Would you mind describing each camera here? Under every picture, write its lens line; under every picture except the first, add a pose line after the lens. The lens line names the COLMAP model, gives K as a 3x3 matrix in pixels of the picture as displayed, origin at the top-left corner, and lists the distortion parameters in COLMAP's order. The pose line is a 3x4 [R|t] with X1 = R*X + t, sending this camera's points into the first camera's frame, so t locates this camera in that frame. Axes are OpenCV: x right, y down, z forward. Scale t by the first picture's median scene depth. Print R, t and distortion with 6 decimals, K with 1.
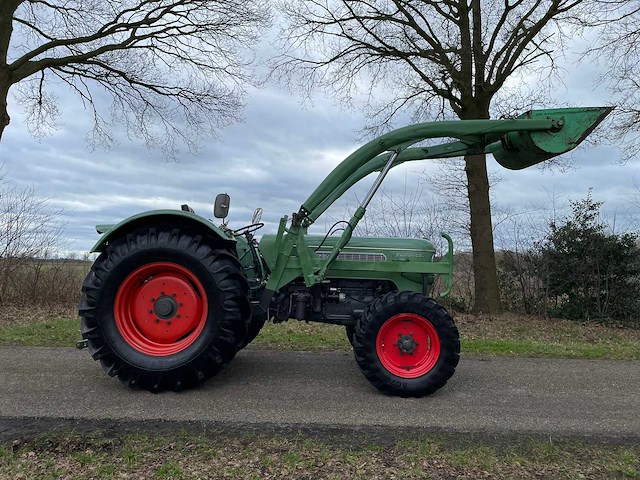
lens RADIAL K [[476.7, 0, 310.6], [0, 476.7, 237.3], [0, 0, 1]] dist [0.087439, -0.111352]
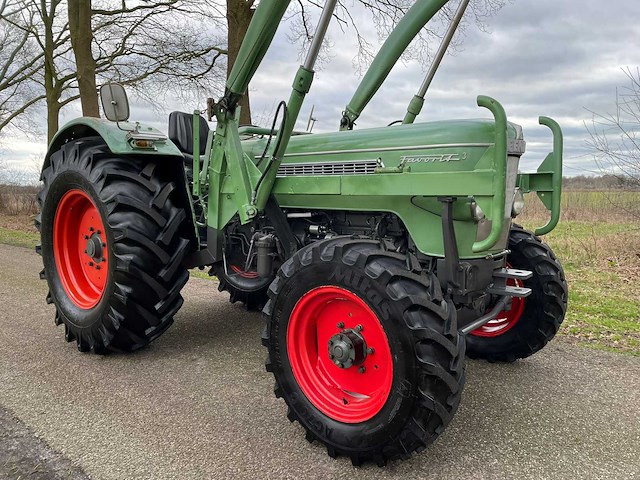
lens RADIAL K [[453.9, 0, 320.5], [0, 453.9, 235.8], [0, 0, 1]] dist [0.083325, -0.099273]
pose [[0.758093, 0.023629, -0.651718, 0.476633], [0.084910, 0.987260, 0.134565, 0.050332], [0.646595, -0.157351, 0.746429, 0.672275]]
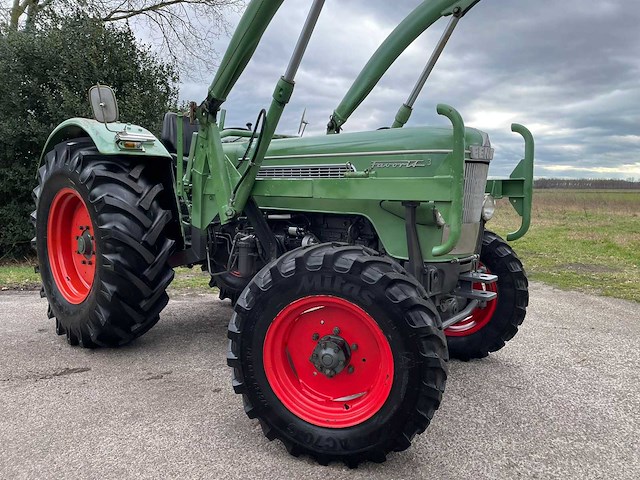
lens RADIAL K [[453.9, 0, 320.5], [0, 453.9, 235.8], [0, 0, 1]] dist [0.083325, -0.099273]
pose [[0.740409, 0.035650, -0.671210, 0.522442], [0.070783, 0.988905, 0.130605, 0.051029], [0.668419, -0.144211, 0.729671, 0.692176]]
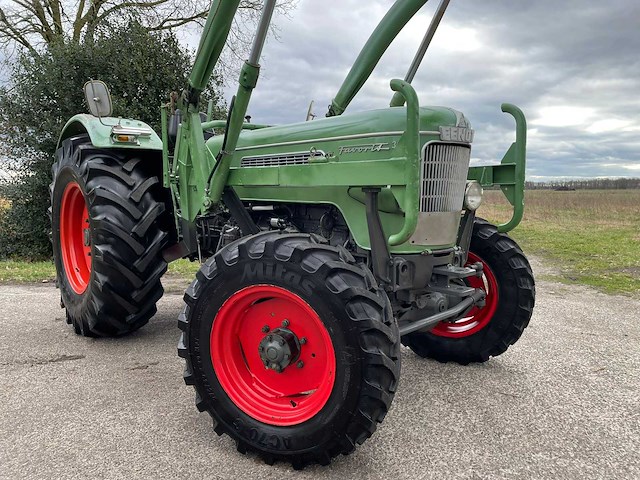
lens RADIAL K [[453.9, 0, 320.5], [0, 453.9, 235.8], [0, 0, 1]] dist [0.083325, -0.099273]
pose [[0.648496, 0.036216, -0.760356, 0.578528], [0.079984, 0.990097, 0.115375, 0.076746], [0.757004, -0.135636, 0.639177, 0.782944]]
